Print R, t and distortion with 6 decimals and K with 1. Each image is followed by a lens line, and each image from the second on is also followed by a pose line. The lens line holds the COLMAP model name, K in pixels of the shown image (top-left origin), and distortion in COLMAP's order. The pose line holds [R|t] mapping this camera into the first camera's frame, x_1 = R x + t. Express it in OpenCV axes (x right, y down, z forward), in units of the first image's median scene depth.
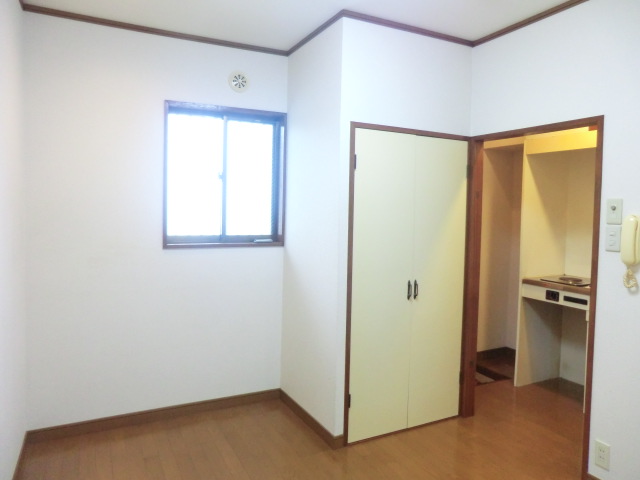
lens RADIAL K [[463.7, 0, 329.6], [0, 463.7, 238.4], [0, 0, 1]] dist [-0.008044, -0.002241]
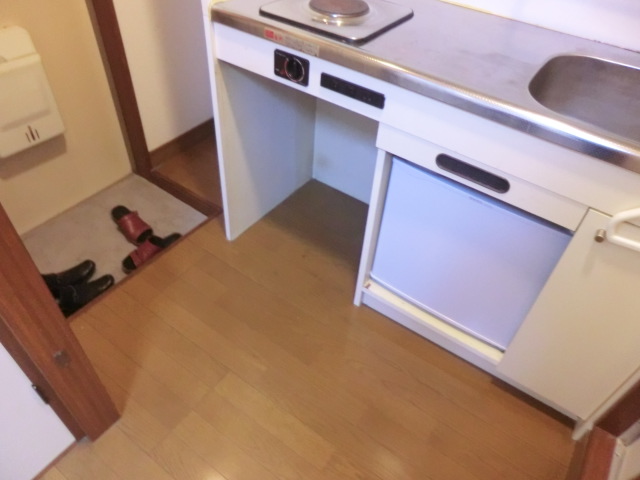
lens RADIAL K [[465.6, 0, 328.1], [0, 465.6, 227.8], [0, 0, 1]] dist [-0.118941, 0.110725]
pose [[0.887172, -0.284744, 0.363106, 0.339648], [-0.022553, 0.759203, 0.650463, -0.006608], [-0.460887, -0.585262, 0.667122, 0.673740]]
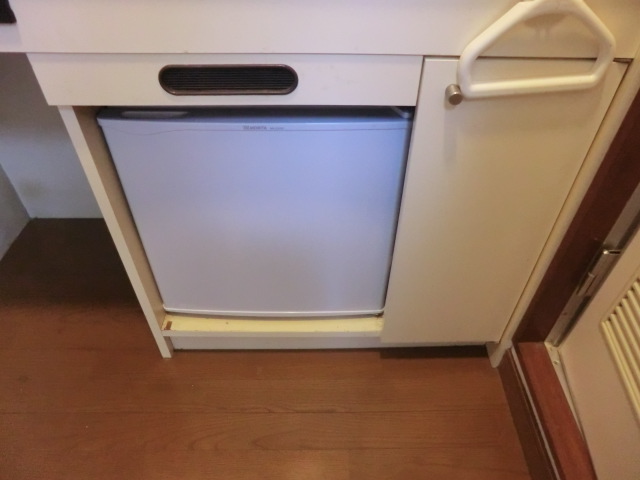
lens RADIAL K [[463.2, 0, 330.8], [0, 463.2, 231.0], [0, 0, 1]] dist [-0.084523, 0.104652]
pose [[0.456055, -0.610668, 0.647378, 0.411962], [0.040338, 0.740868, 0.670439, 0.085526], [-0.889037, -0.279643, 0.362510, 0.737988]]
